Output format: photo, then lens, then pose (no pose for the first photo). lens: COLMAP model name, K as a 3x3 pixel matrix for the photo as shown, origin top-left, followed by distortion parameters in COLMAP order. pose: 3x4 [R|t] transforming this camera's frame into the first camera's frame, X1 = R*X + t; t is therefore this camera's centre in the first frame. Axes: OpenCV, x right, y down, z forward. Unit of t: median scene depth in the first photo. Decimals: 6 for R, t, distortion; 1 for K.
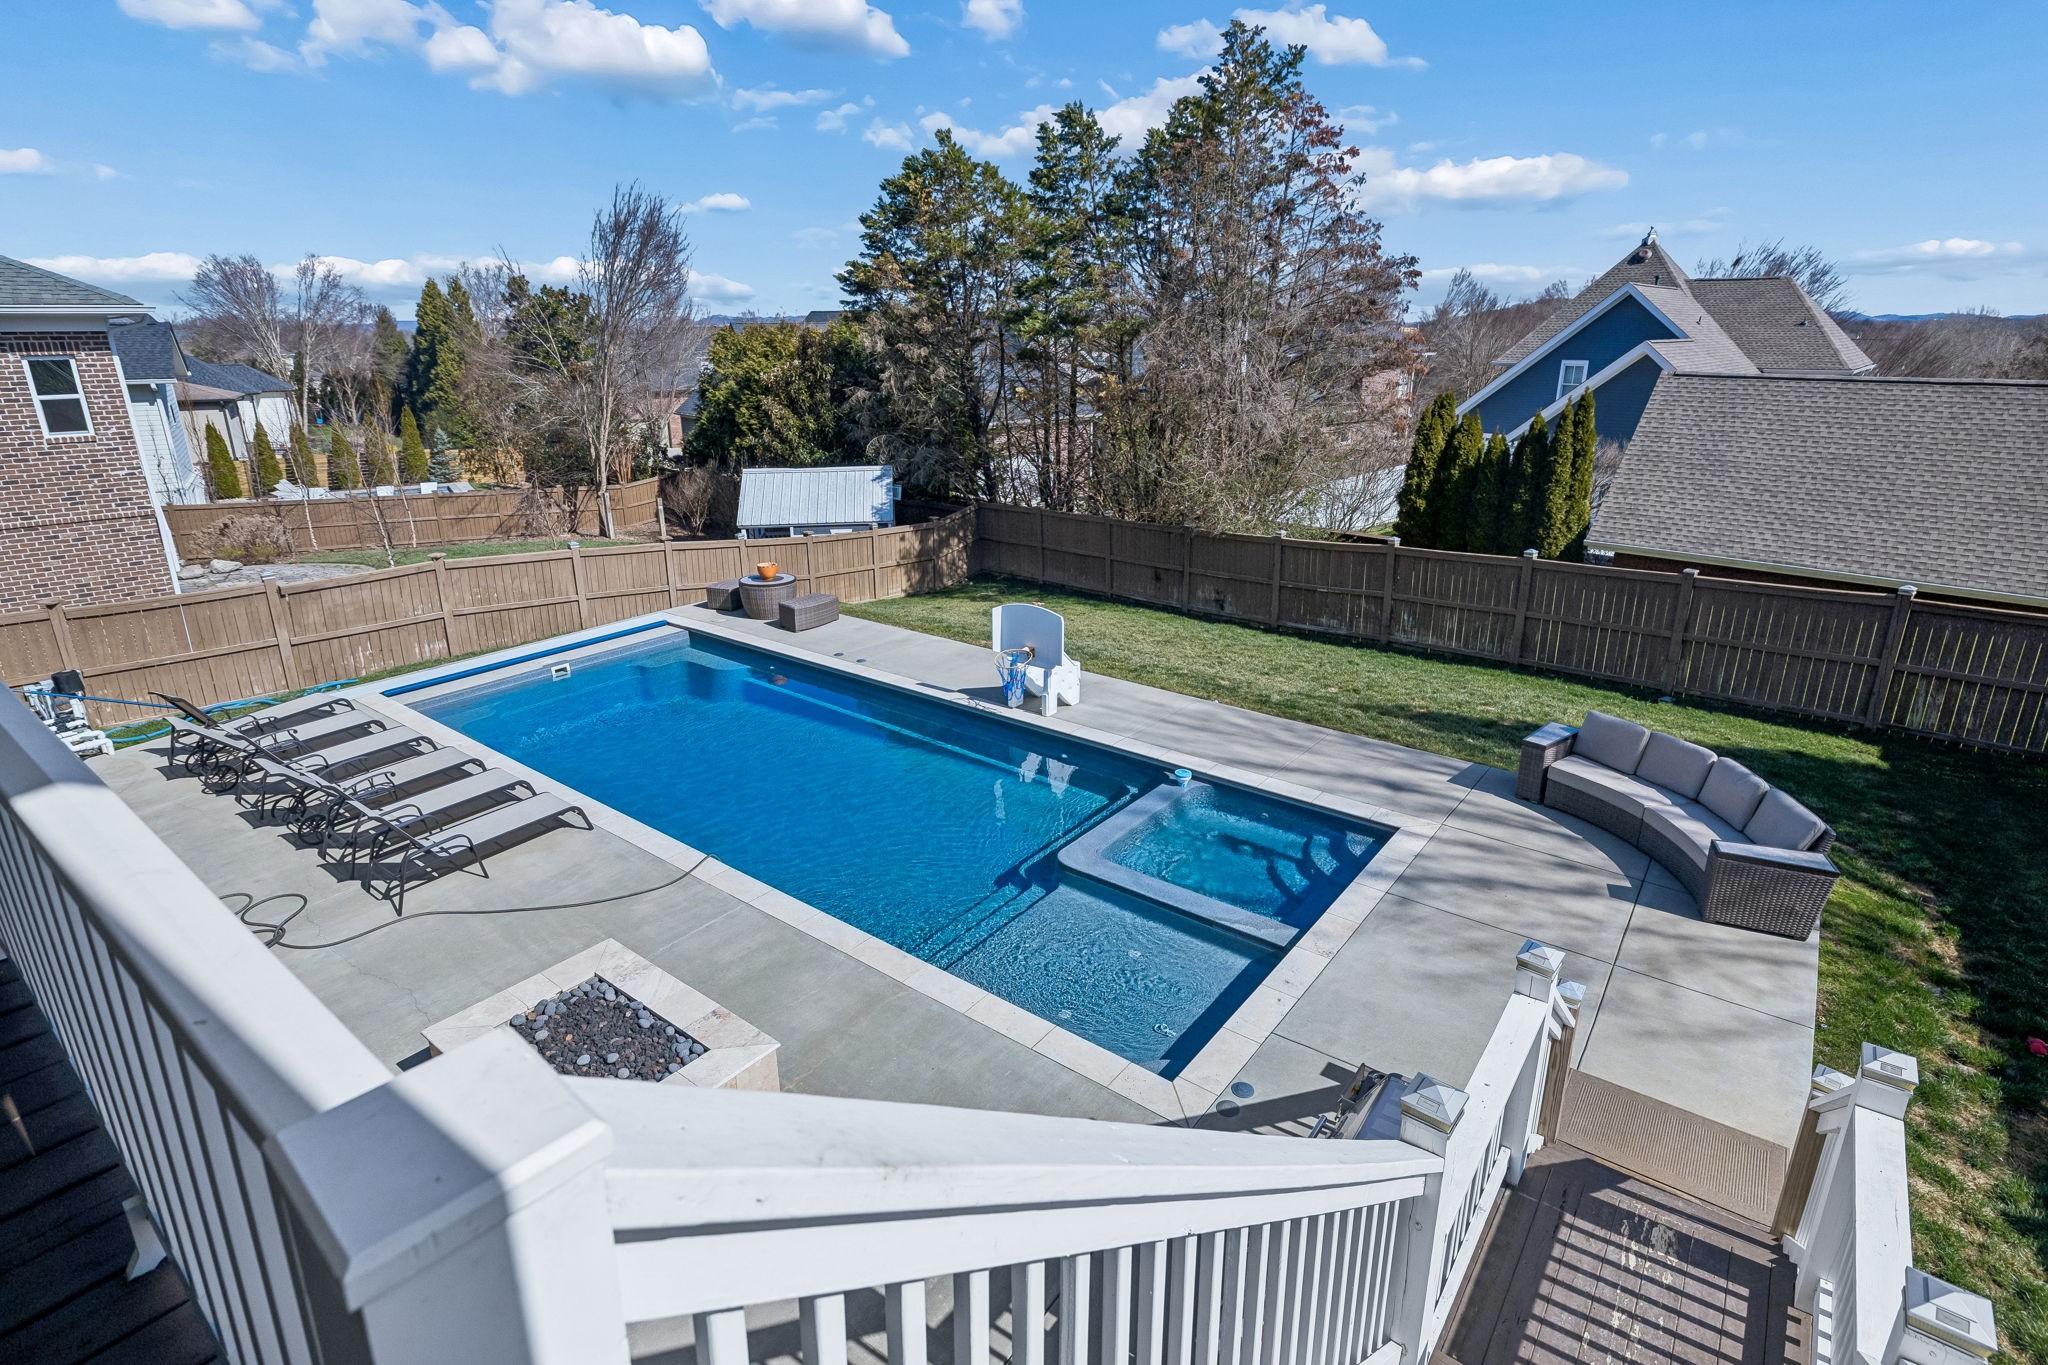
lens RADIAL K [[1027.8, 0, 1024.0], [0, 1027.8, 682.5], [0, 0, 1]] dist [0.000029, -0.000732]
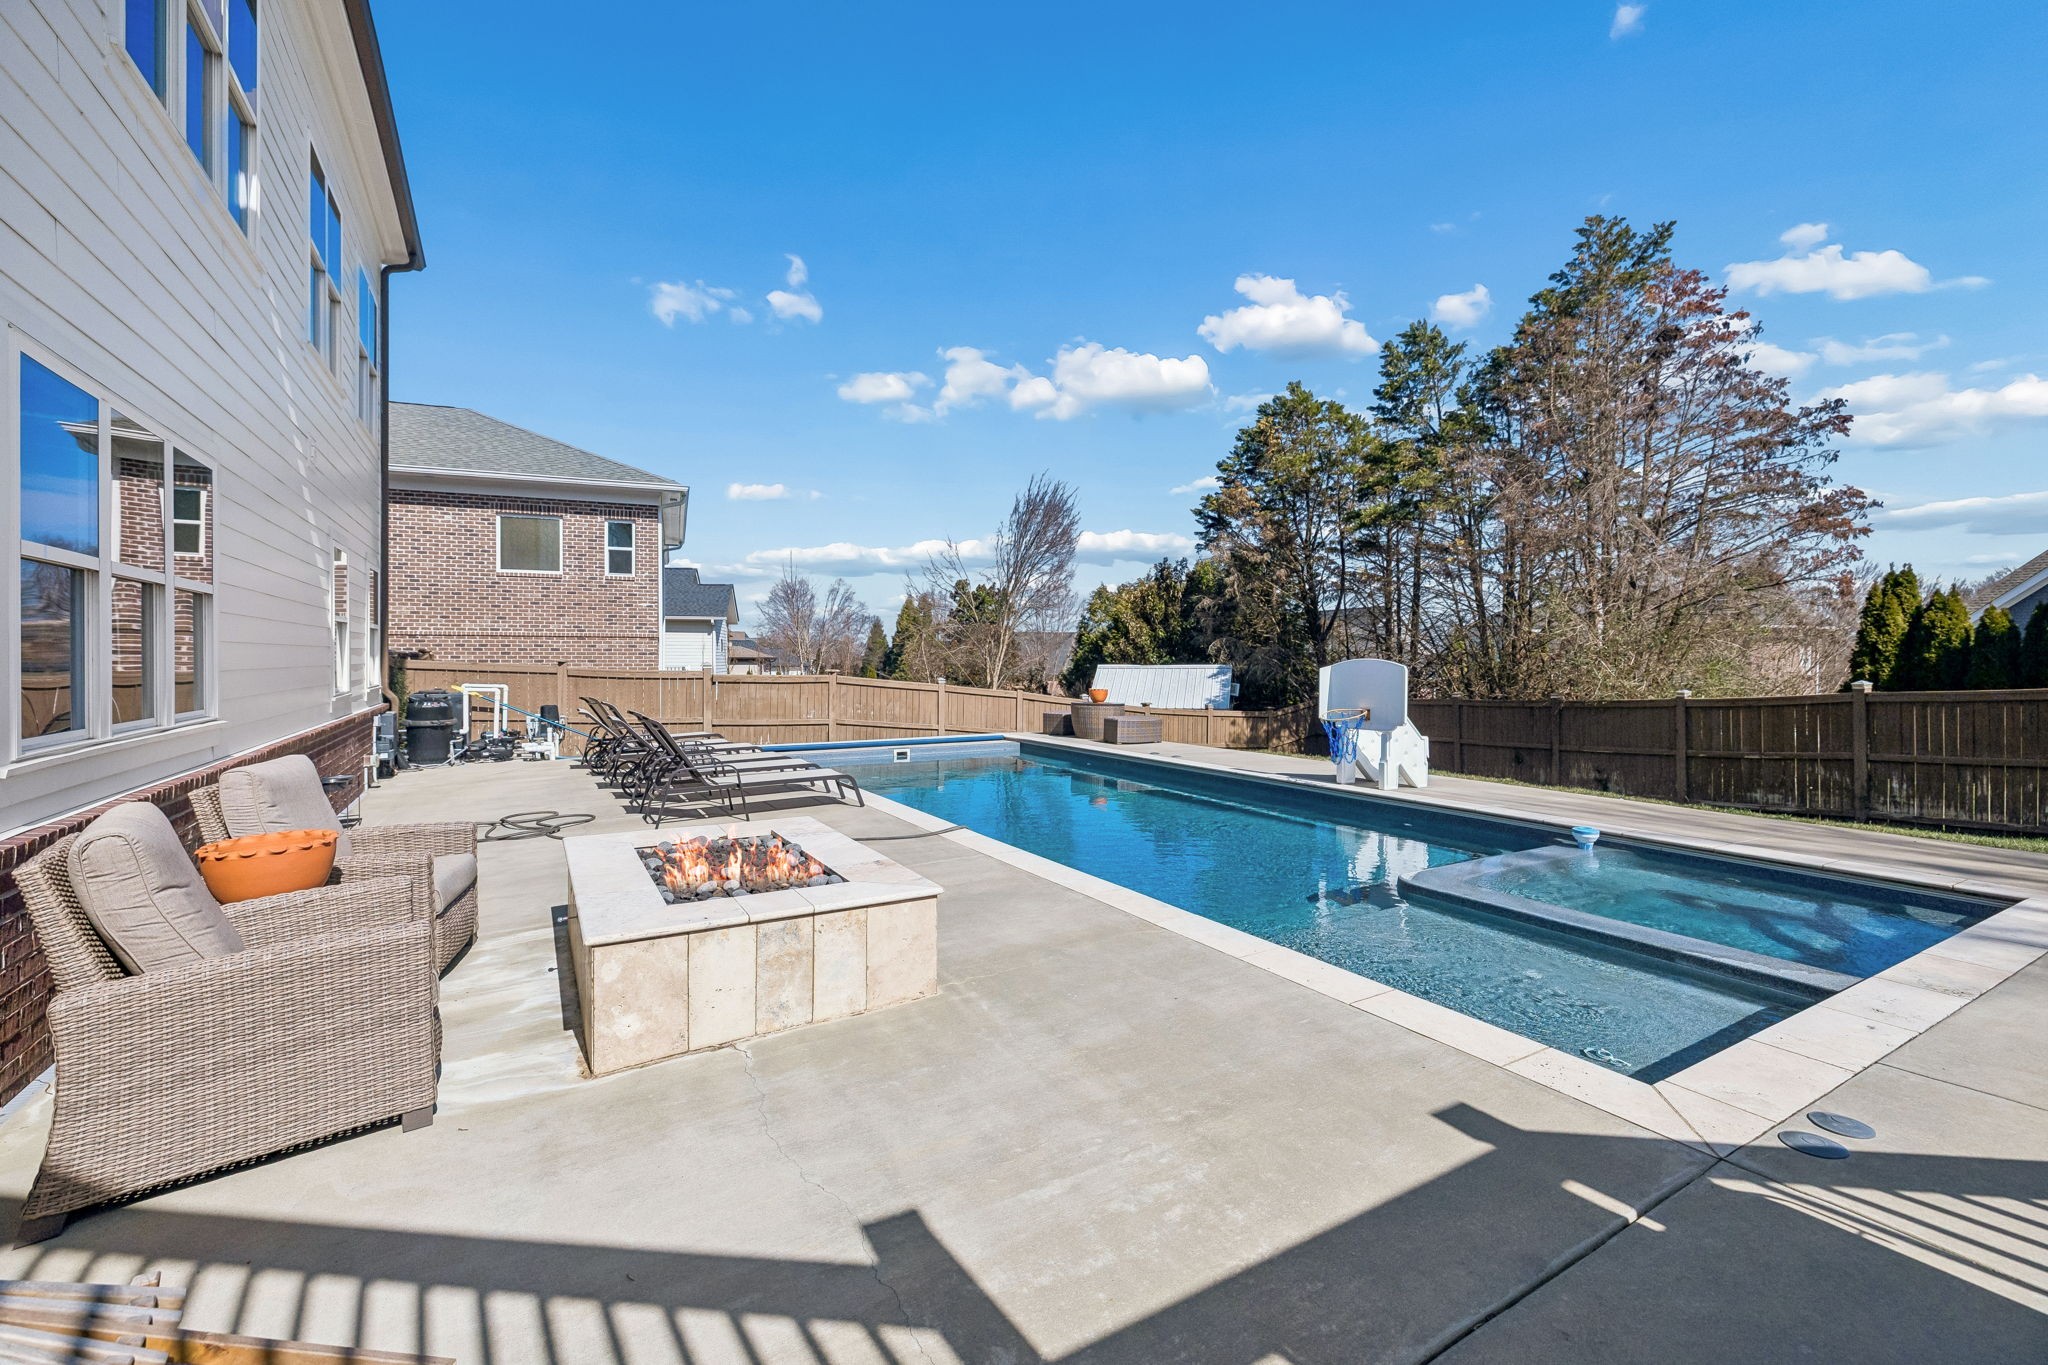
lens RADIAL K [[869.2, 0, 1017.5], [0, 869.2, 676.8], [0, 0, 1]] dist [0.006718, -0.000316]
pose [[0.927762, 0.016644, -0.372800, 0.004723], [-0.132498, 0.948605, -0.287388, 0.116586], [0.348857, 0.316023, 0.882286, 0.147074]]
